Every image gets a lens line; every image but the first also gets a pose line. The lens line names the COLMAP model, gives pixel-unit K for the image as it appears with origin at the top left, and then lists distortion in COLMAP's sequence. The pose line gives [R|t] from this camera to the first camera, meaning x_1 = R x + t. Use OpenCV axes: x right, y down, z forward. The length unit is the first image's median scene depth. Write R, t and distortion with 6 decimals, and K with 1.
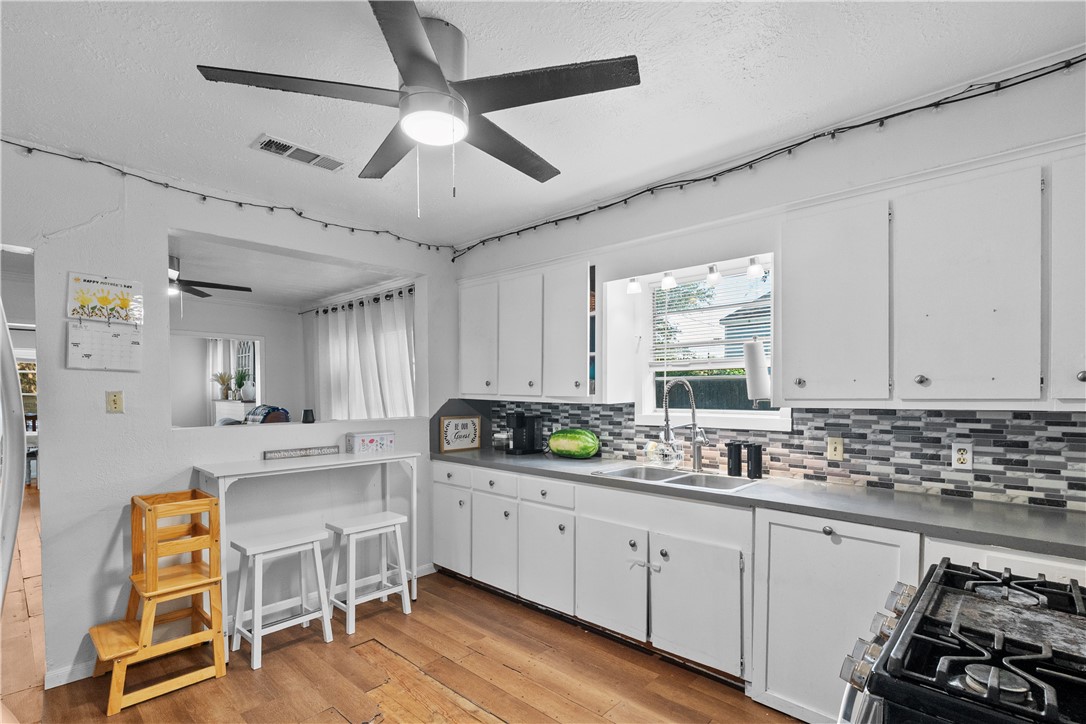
lens RADIAL K [[500.5, 0, 517.2], [0, 500.5, 403.1], [0, 0, 1]] dist [-0.005346, 0.001366]
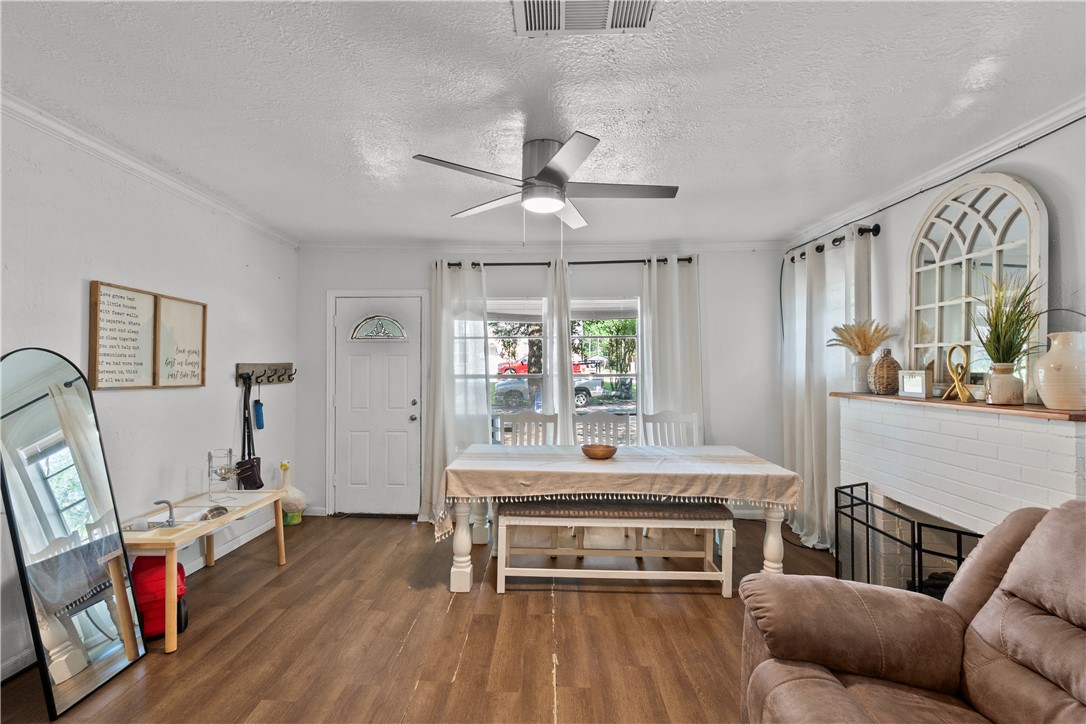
lens RADIAL K [[500.5, 0, 539.1], [0, 500.5, 359.9], [0, 0, 1]] dist [-0.005346, 0.001366]
pose [[0.684264, -0.008114, -0.729190, -0.523289], [-0.024295, 0.999129, -0.033916, -0.015190], [0.728830, 0.040923, 0.683471, 0.618996]]
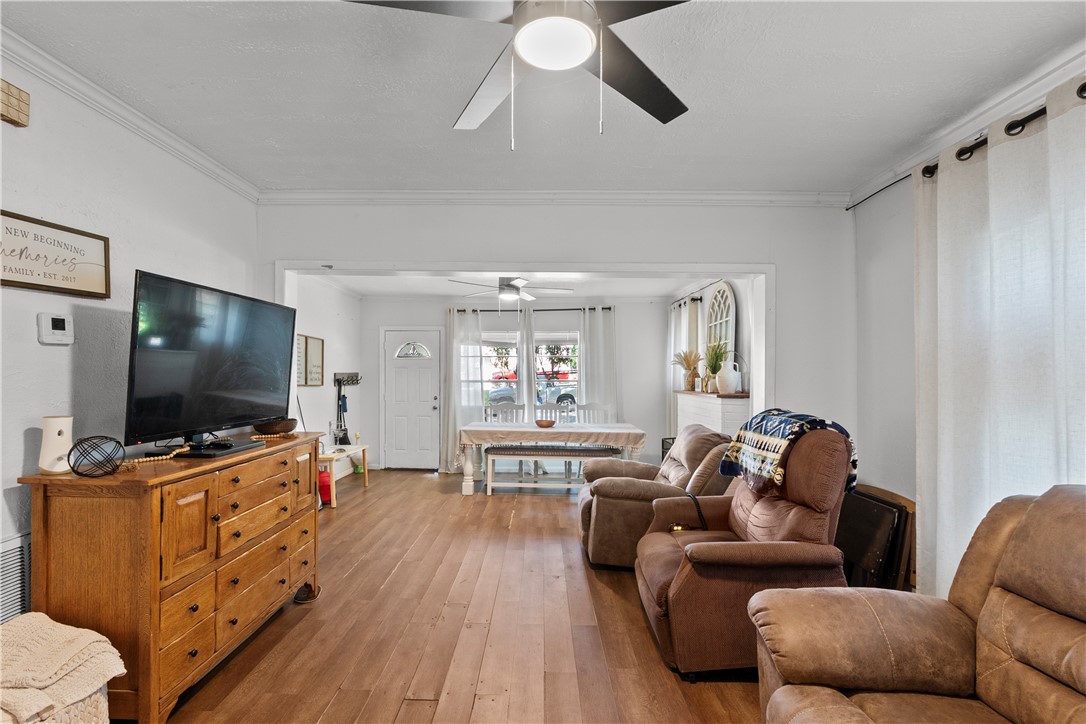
lens RADIAL K [[500.5, 0, 542.3], [0, 500.5, 376.8], [0, 0, 1]] dist [-0.005346, 0.001366]
pose [[0.696548, 0.005502, -0.717489, -0.258771], [-0.027185, 0.999455, -0.018727, -0.008830], [0.716995, 0.032550, 0.696318, 0.417446]]
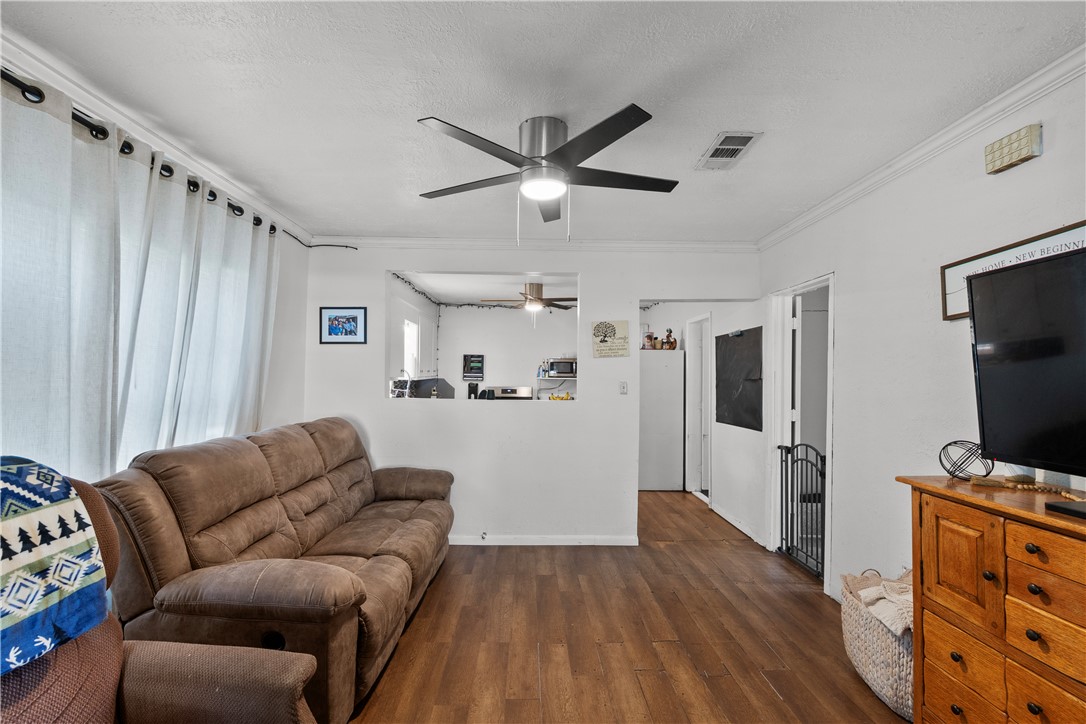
lens RADIAL K [[500.5, 0, 540.8], [0, 500.5, 364.9], [0, 0, 1]] dist [-0.005346, 0.001366]
pose [[-0.713120, 0.008918, 0.700985, -0.568267], [0.010825, 0.999940, -0.001709, -0.018971], [-0.700959, 0.006369, -0.713174, 0.731354]]
